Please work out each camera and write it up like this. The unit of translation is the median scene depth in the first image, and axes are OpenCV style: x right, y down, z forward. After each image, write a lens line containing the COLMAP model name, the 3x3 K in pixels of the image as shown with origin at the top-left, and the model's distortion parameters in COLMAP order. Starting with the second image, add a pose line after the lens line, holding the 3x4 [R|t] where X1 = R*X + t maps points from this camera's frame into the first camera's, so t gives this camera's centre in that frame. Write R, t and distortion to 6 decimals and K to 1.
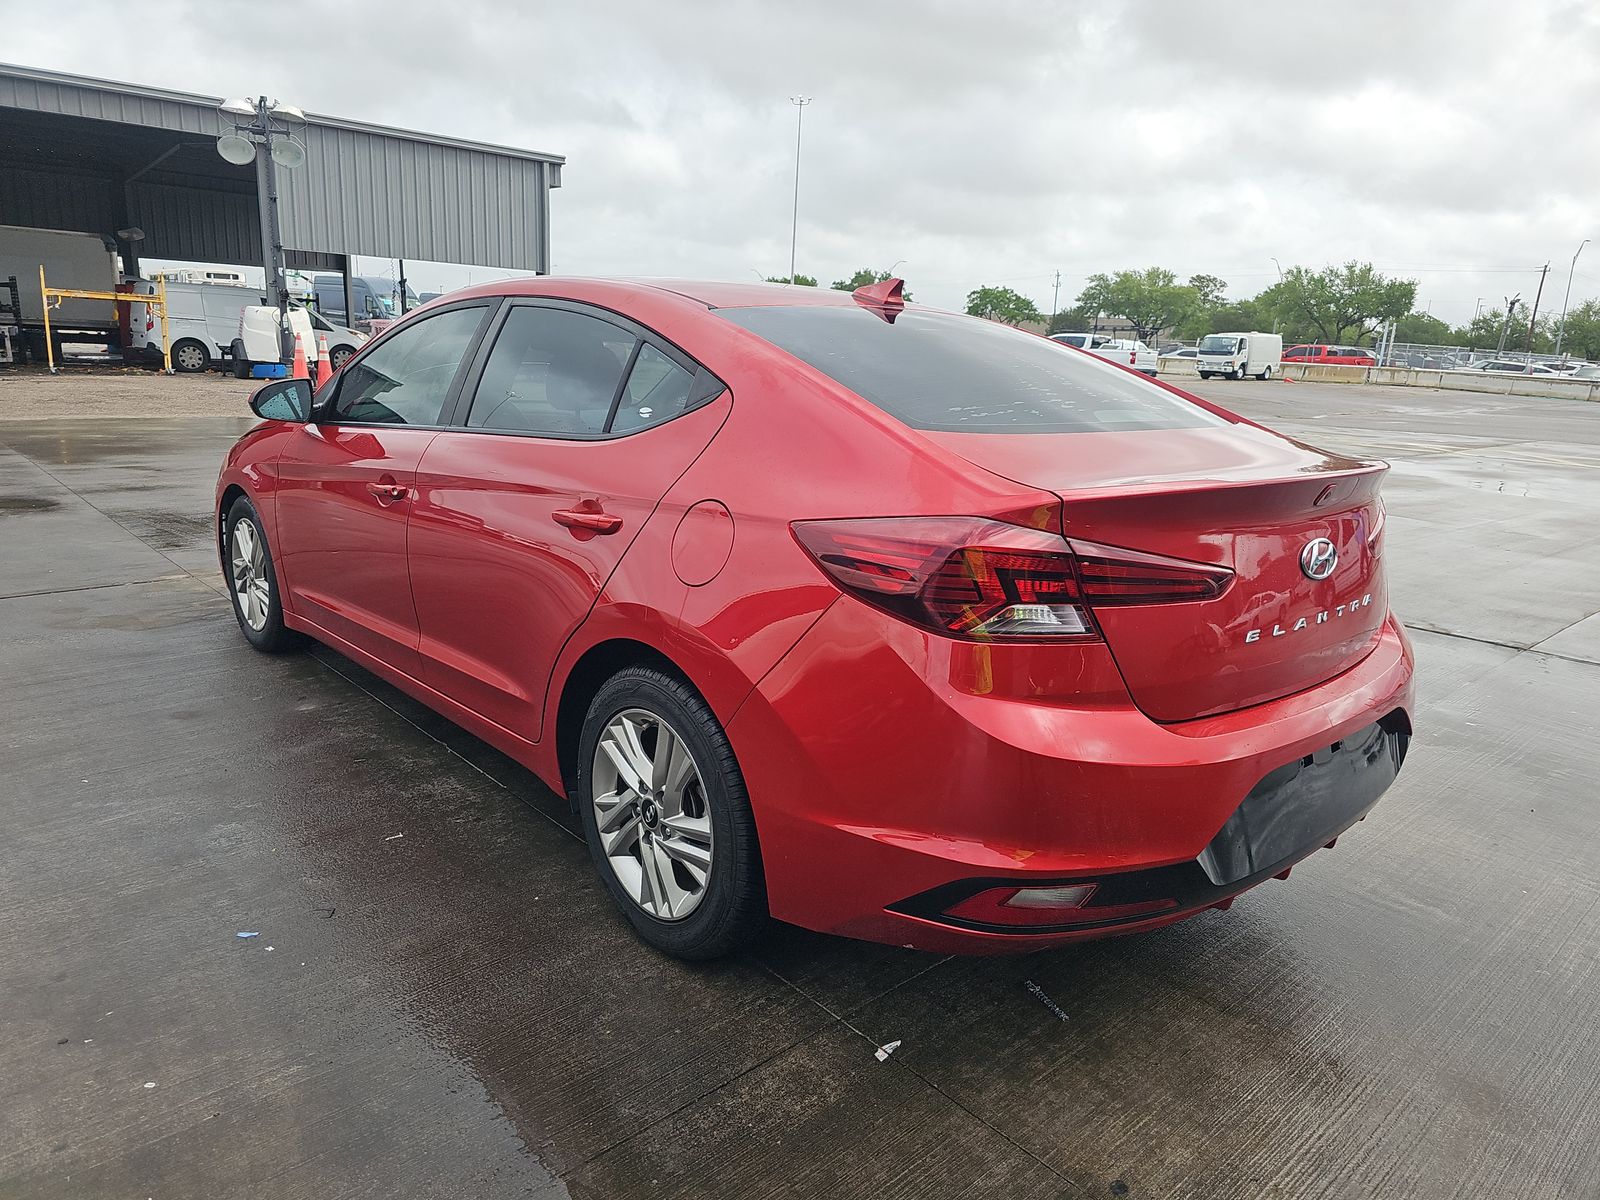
lens RADIAL K [[1067.6, 0, 800.1], [0, 1067.6, 580.1], [0, 0, 1]] dist [0.042516, -0.039061]
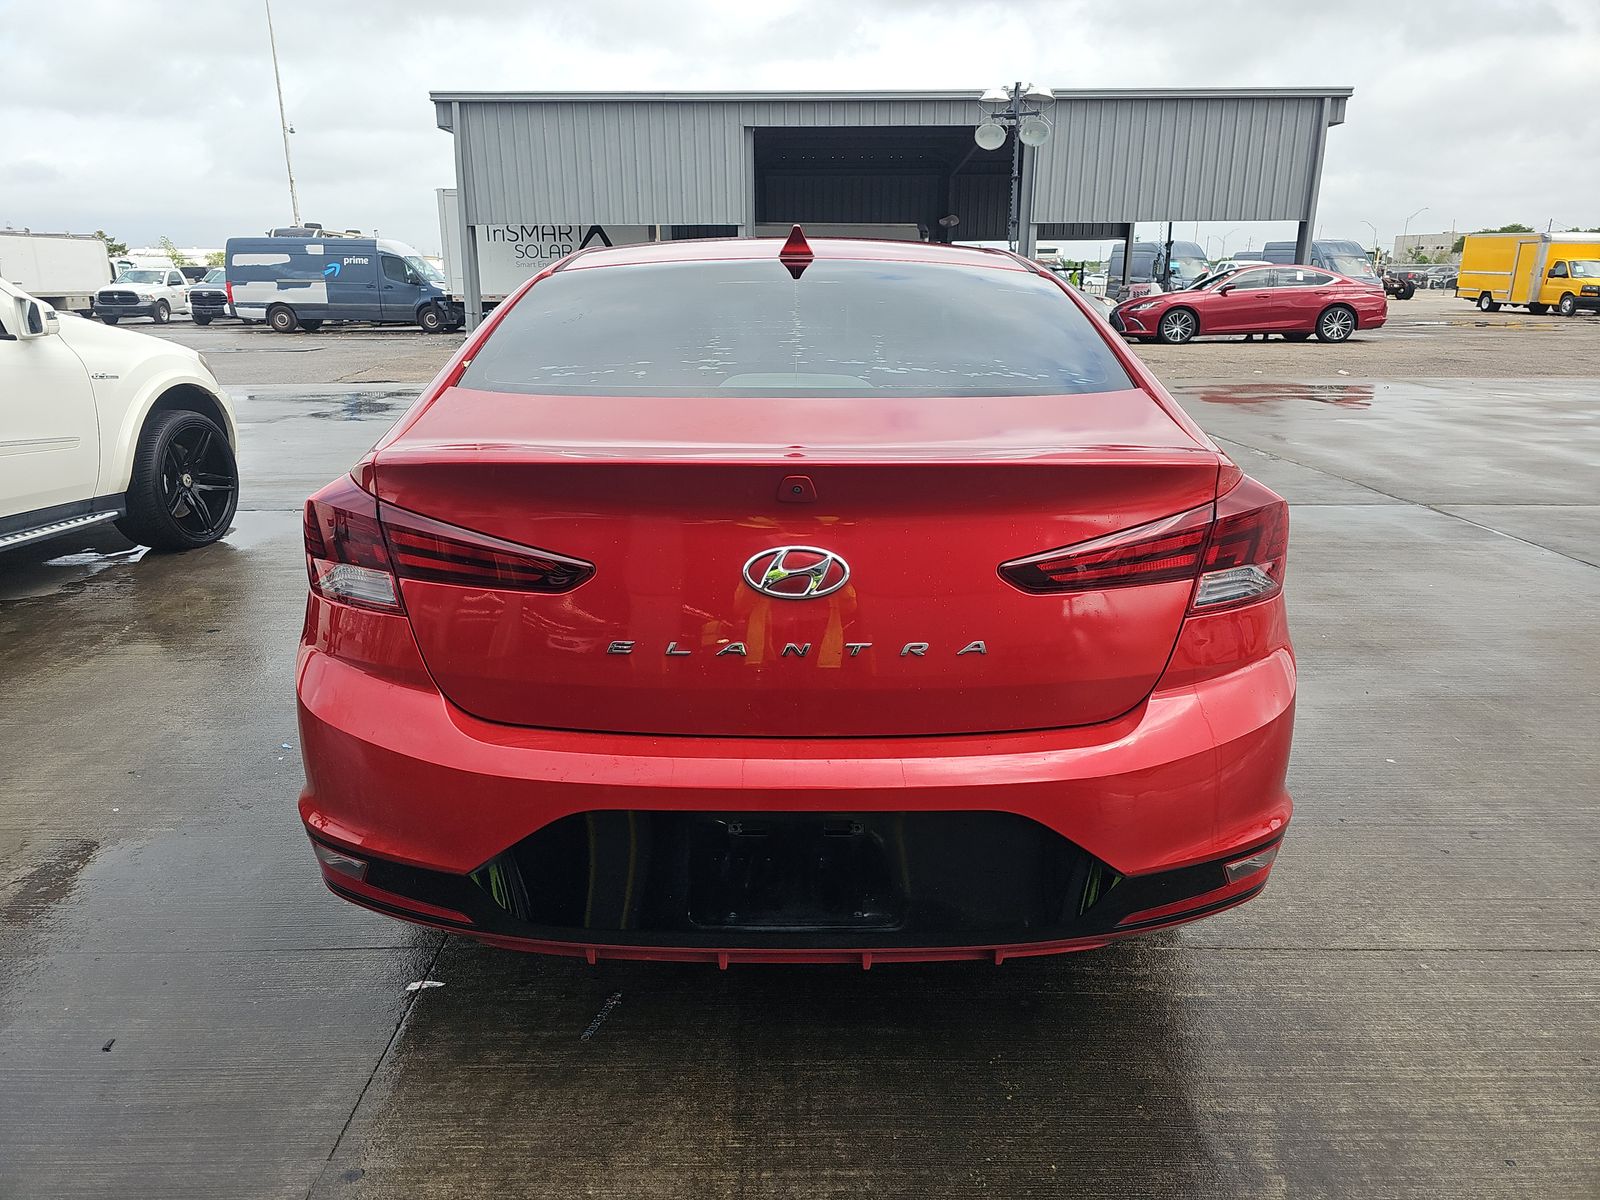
lens RADIAL K [[1067.6, 0, 800.1], [0, 1067.6, 580.1], [0, 0, 1]] dist [0.042516, -0.039061]
pose [[0.746649, 0.133189, -0.651748, 0.096243], [-0.112183, 0.990929, 0.073985, -0.006783], [0.655690, 0.017874, 0.754818, 0.043875]]
